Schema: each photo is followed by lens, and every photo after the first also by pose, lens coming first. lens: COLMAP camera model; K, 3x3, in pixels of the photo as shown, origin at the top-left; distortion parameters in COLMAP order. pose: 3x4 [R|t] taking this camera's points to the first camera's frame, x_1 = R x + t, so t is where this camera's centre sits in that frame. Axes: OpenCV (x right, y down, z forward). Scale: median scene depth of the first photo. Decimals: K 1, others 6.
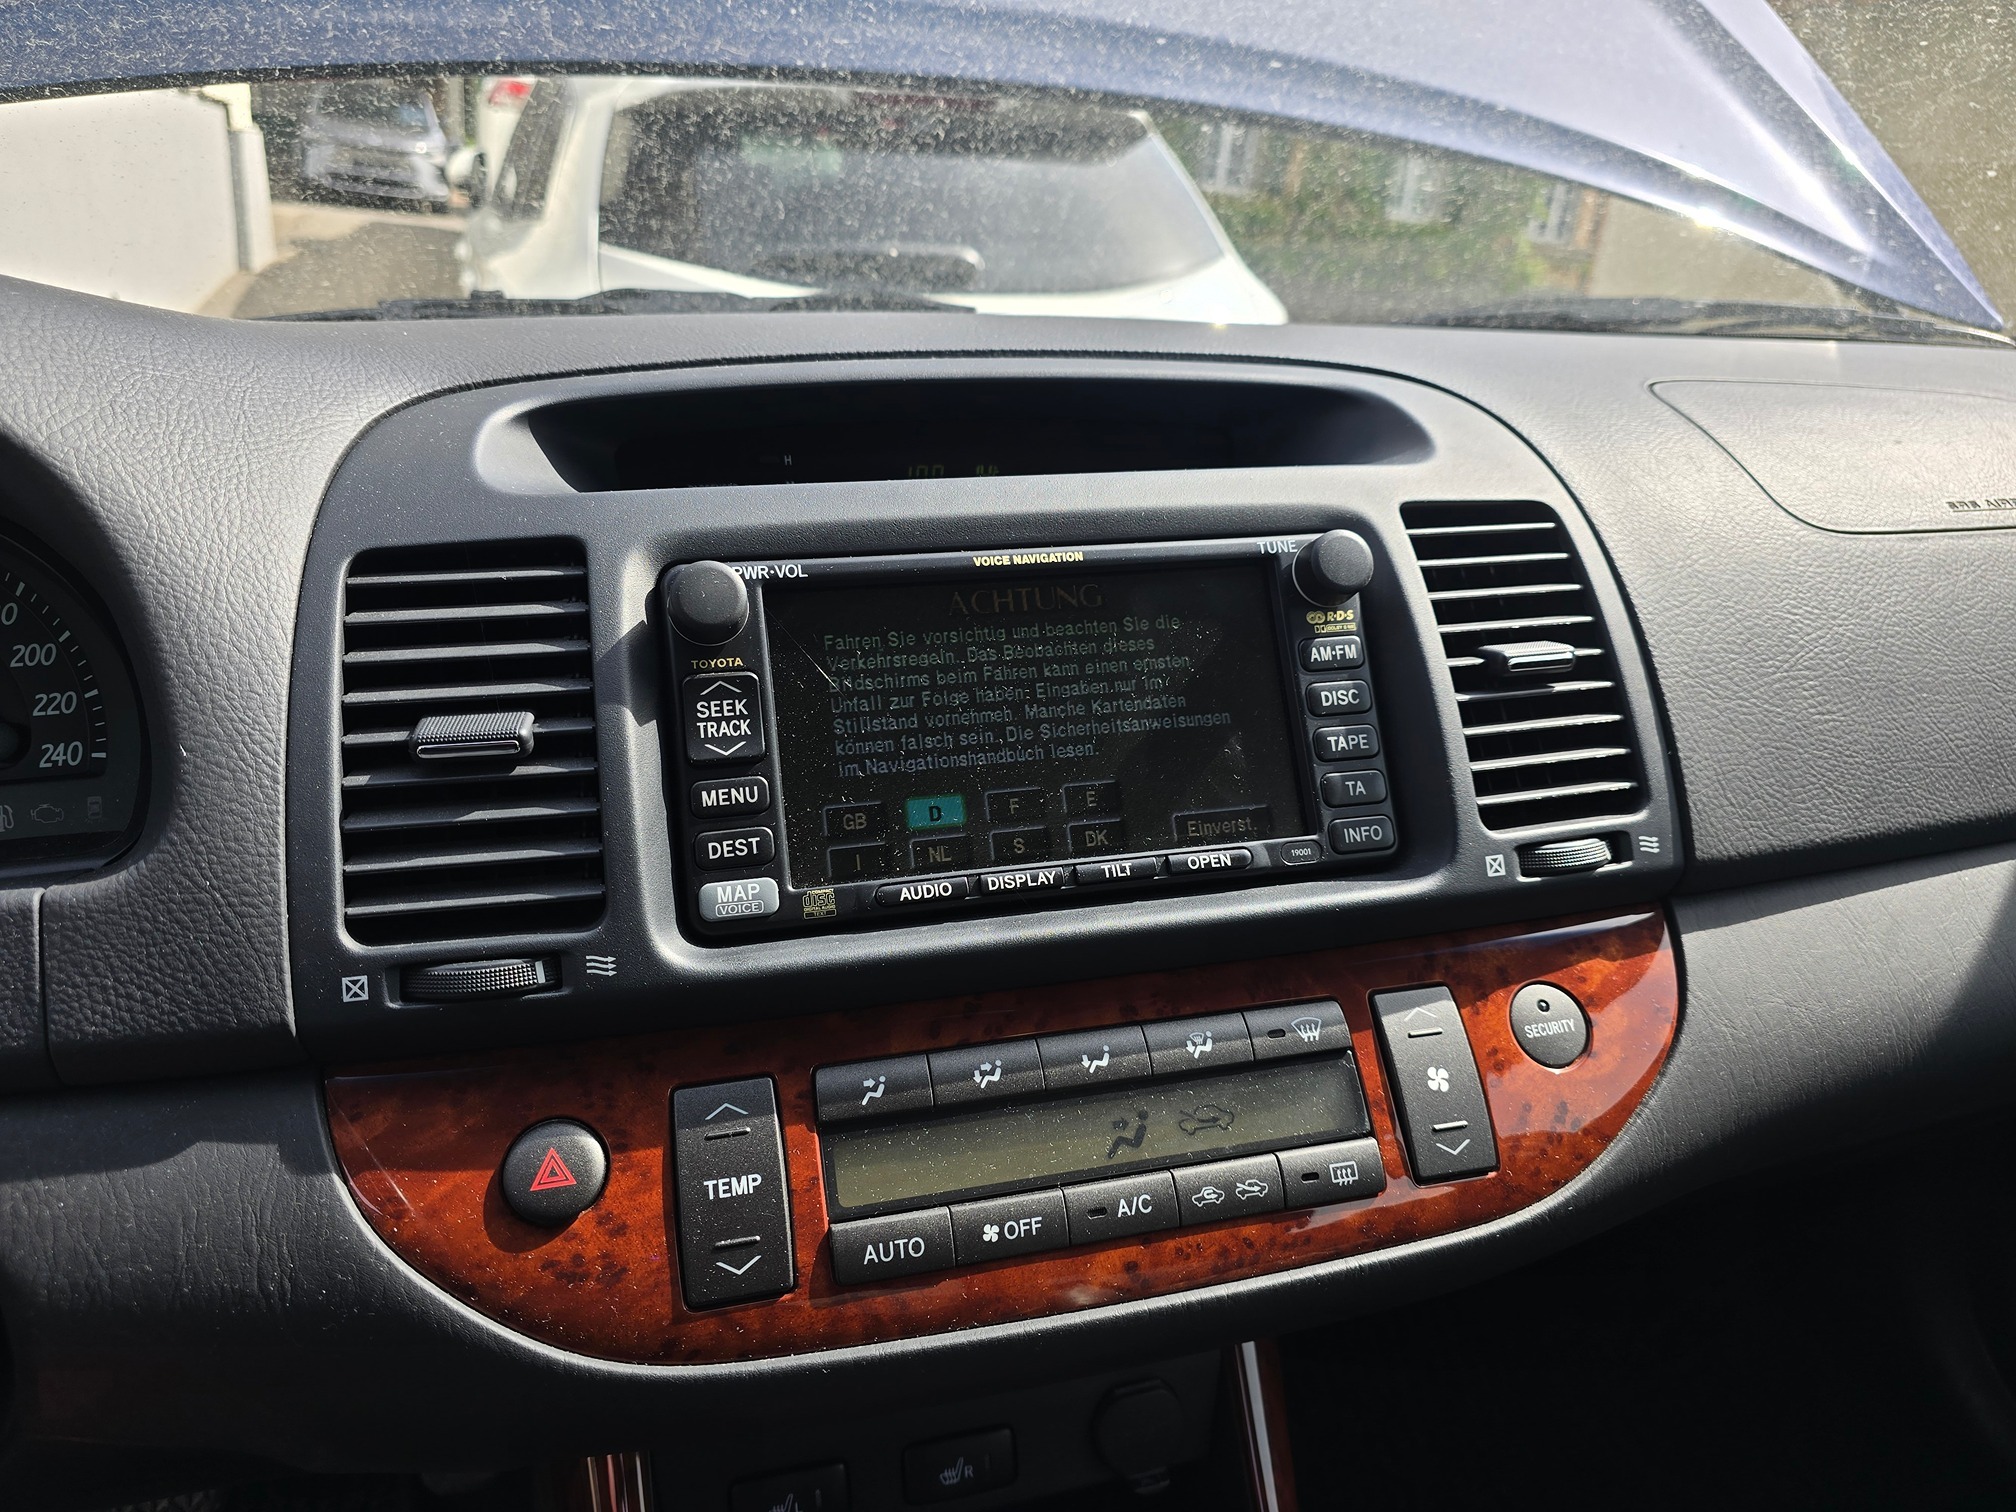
lens RADIAL K [[1339.6, 0, 1008.0], [0, 1339.6, 756.0], [0, 0, 1]] dist [0.052820, -0.044856]
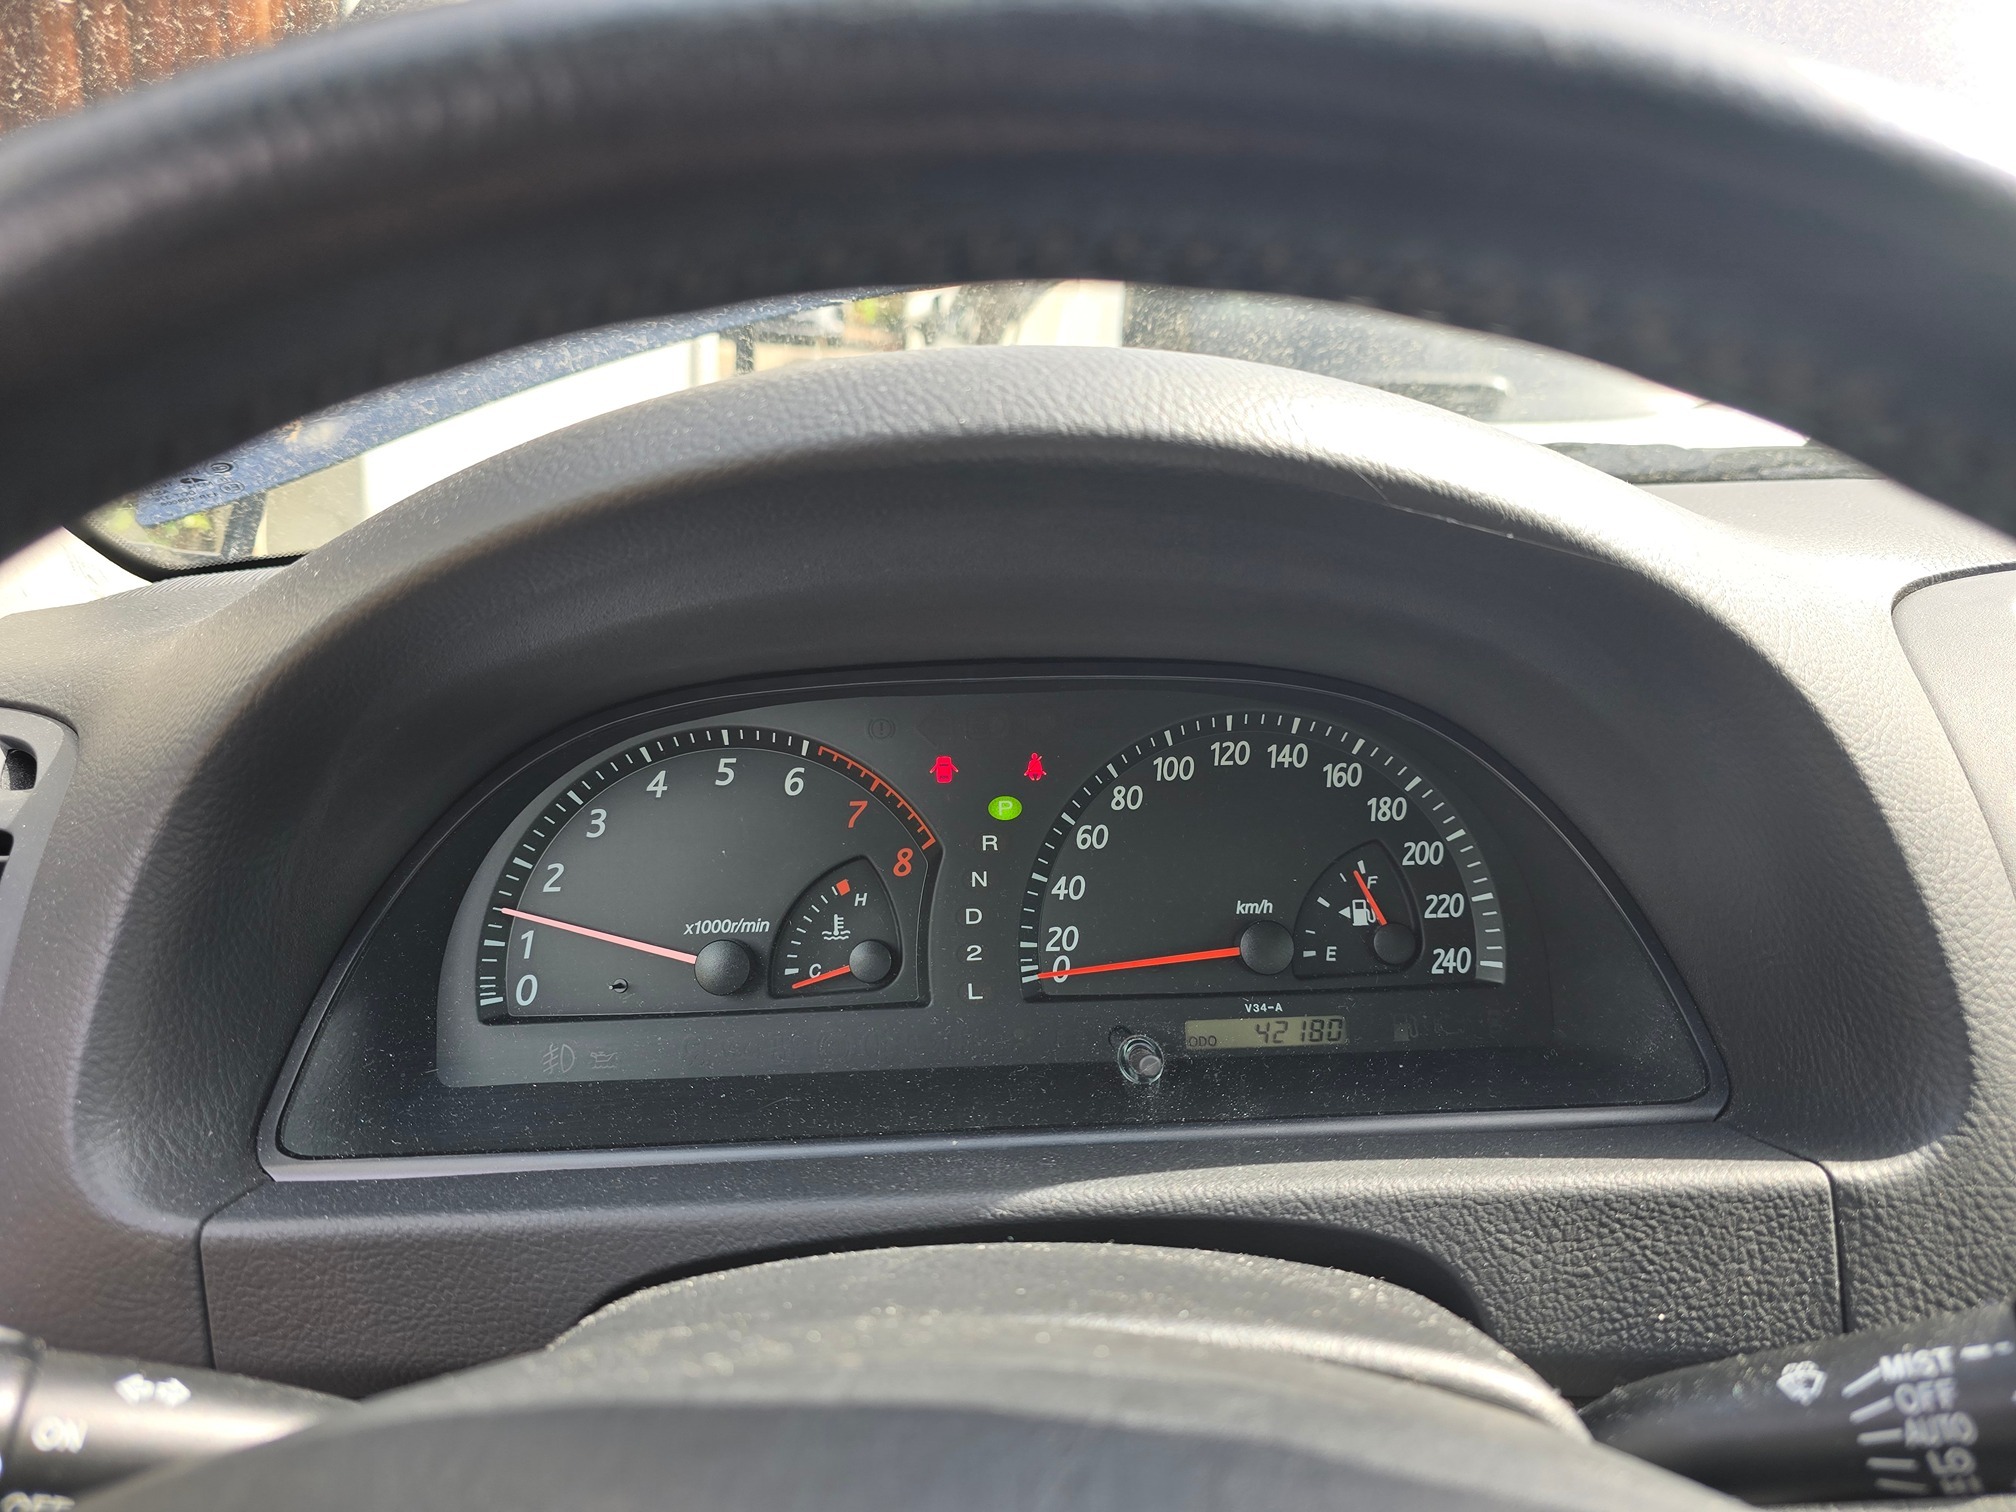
lens RADIAL K [[1339.6, 0, 1008.0], [0, 1339.6, 756.0], [0, 0, 1]] dist [0.052820, -0.044856]
pose [[0.981589, 0.039704, -0.186831, -1.078283], [-0.054259, 0.995822, -0.073442, -0.074259], [0.183135, 0.082227, 0.979643, 0.014591]]
